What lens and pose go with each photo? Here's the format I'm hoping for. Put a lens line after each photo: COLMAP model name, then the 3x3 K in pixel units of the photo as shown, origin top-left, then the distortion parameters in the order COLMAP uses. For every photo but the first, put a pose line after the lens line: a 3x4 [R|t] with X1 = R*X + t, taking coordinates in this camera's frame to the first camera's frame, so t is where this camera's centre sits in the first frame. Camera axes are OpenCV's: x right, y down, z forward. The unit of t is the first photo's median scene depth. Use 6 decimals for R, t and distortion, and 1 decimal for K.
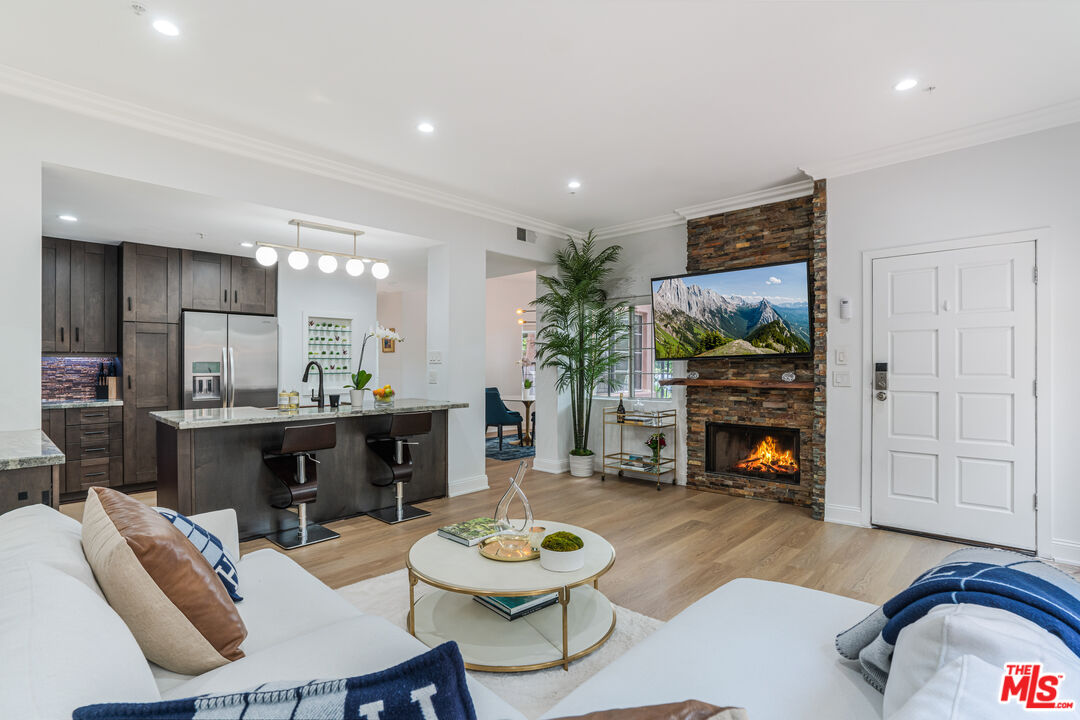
lens RADIAL K [[519.7, 0, 543.9], [0, 519.7, 362.1], [0, 0, 1]] dist [-0.020929, -0.001236]
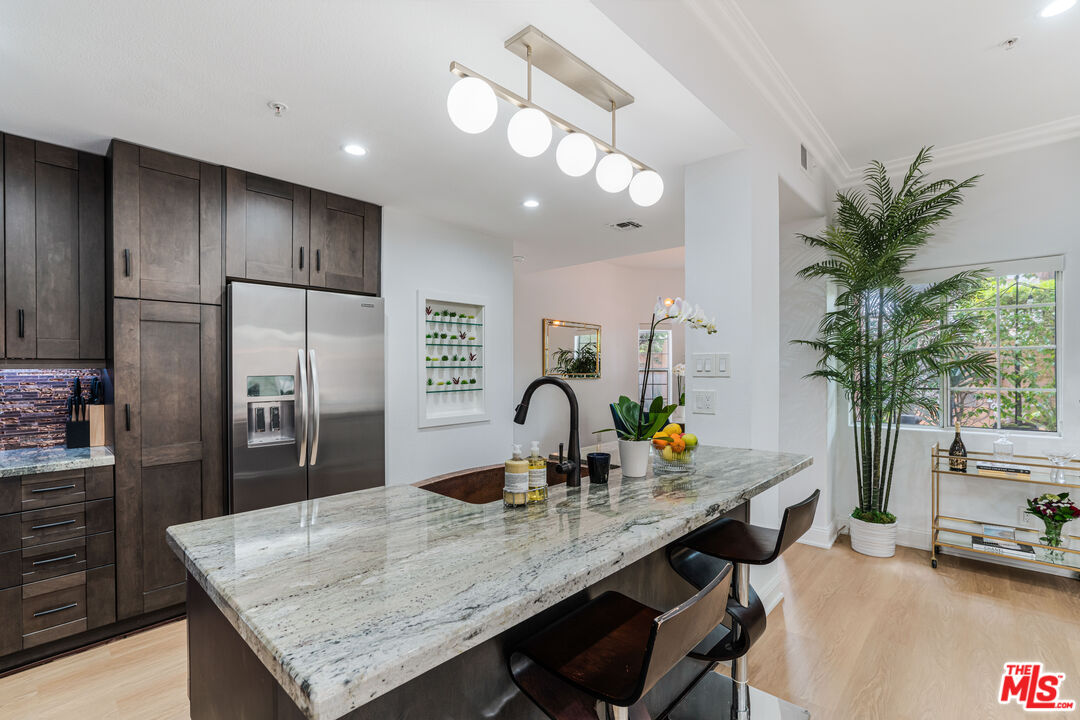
lens RADIAL K [[481.7, 0, 537.0], [0, 481.7, 367.4], [0, 0, 1]] dist [-0.031316, 0.007118]
pose [[0.999943, -0.004903, 0.009449, -0.384482], [0.004877, 0.999984, 0.002776, -0.009124], [-0.009462, -0.002730, 0.999952, 0.498539]]
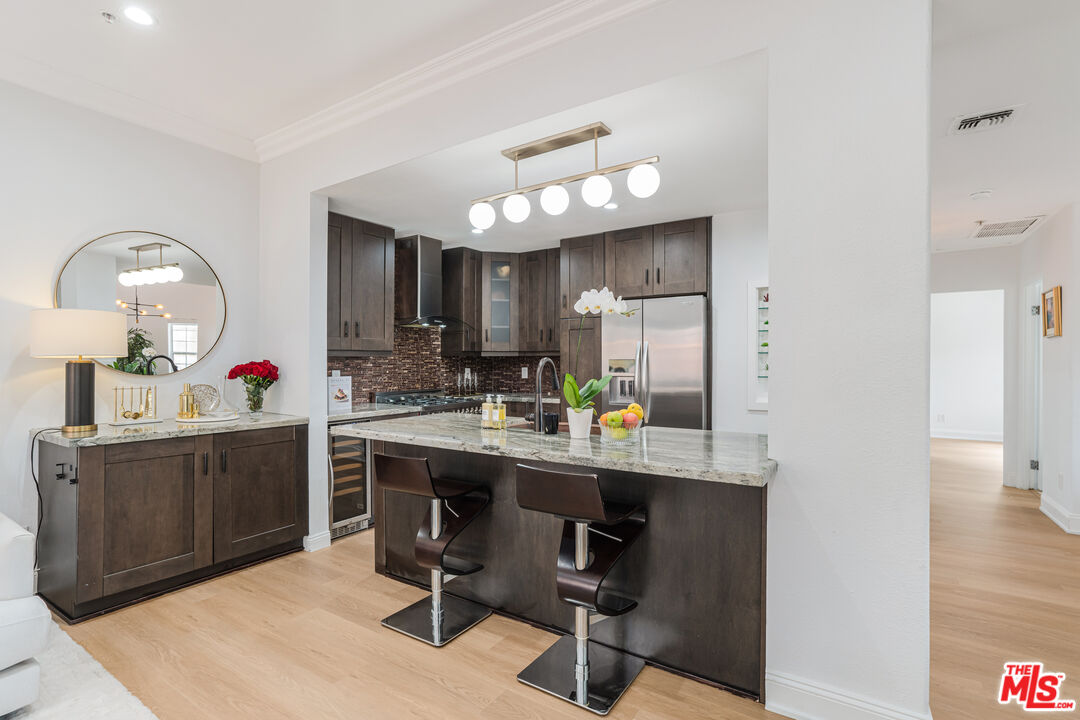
lens RADIAL K [[519.7, 0, 541.5], [0, 519.7, 362.0], [0, 0, 1]] dist [-0.020929, -0.001236]
pose [[0.175361, 0.004079, -0.984496, 0.159736], [0.000545, 0.999991, 0.004240, 0.000481], [0.984504, -0.001280, 0.175357, 0.735832]]
